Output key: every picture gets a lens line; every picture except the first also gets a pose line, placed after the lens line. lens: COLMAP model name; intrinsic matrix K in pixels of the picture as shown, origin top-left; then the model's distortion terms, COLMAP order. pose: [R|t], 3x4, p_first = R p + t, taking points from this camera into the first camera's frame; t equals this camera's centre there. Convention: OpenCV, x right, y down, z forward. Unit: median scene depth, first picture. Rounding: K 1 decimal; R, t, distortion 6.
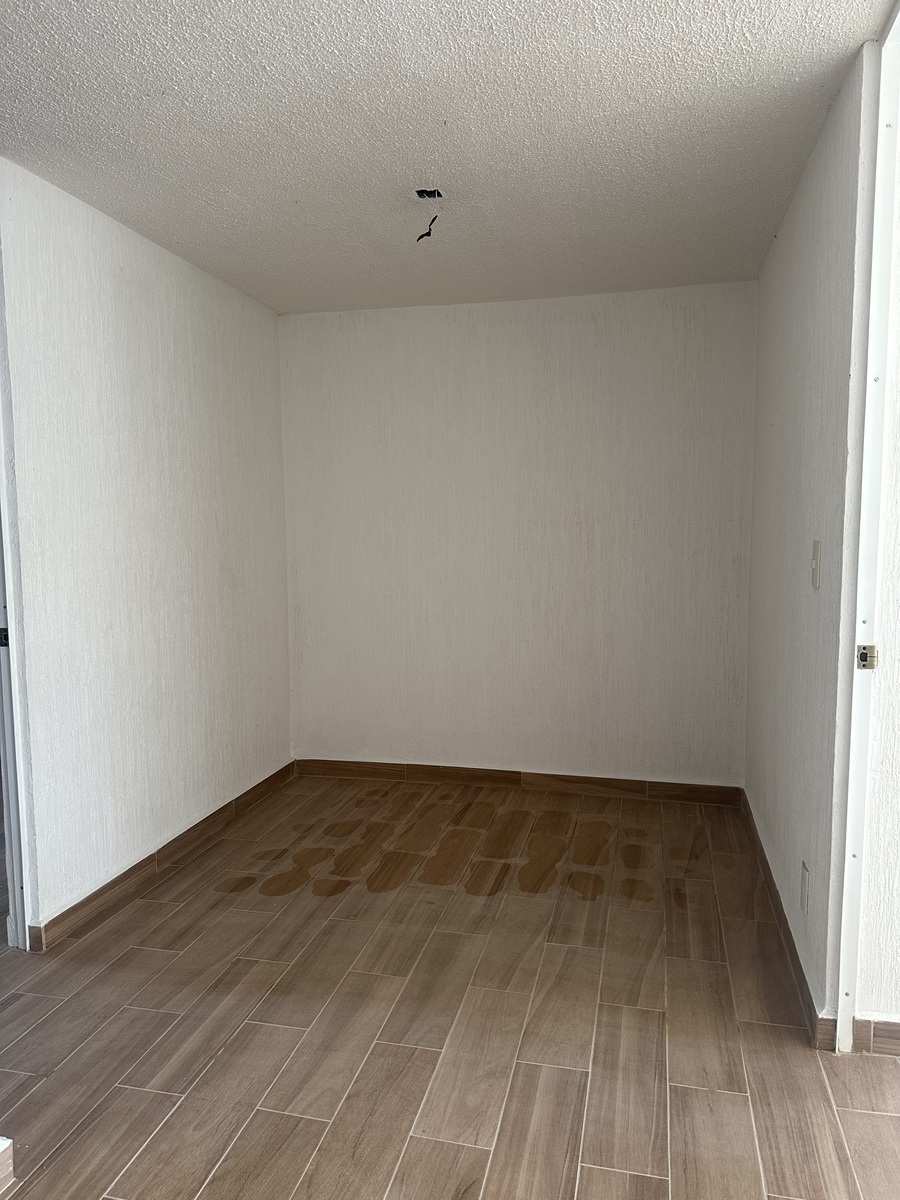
lens RADIAL K [[847.5, 0, 450.9], [0, 847.5, 601.4], [0, 0, 1]] dist [0.021685, -0.025573]
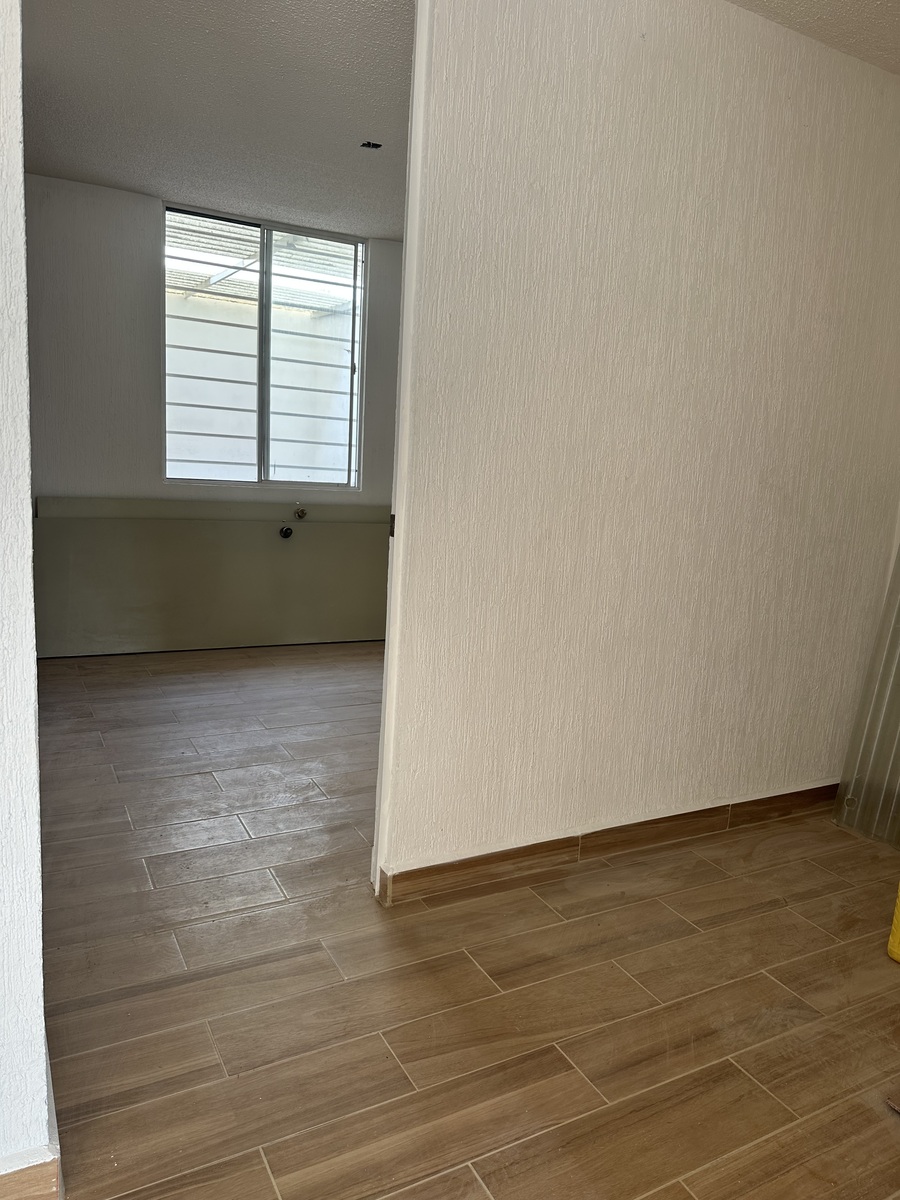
lens RADIAL K [[847.5, 0, 451.0], [0, 847.5, 592.2], [0, 0, 1]] dist [0.021685, -0.025573]
pose [[0.666950, 0.178734, -0.723348, 0.095015], [-0.133983, 0.983747, 0.119541, 0.000000], [0.732958, 0.017188, 0.680057, 0.393200]]
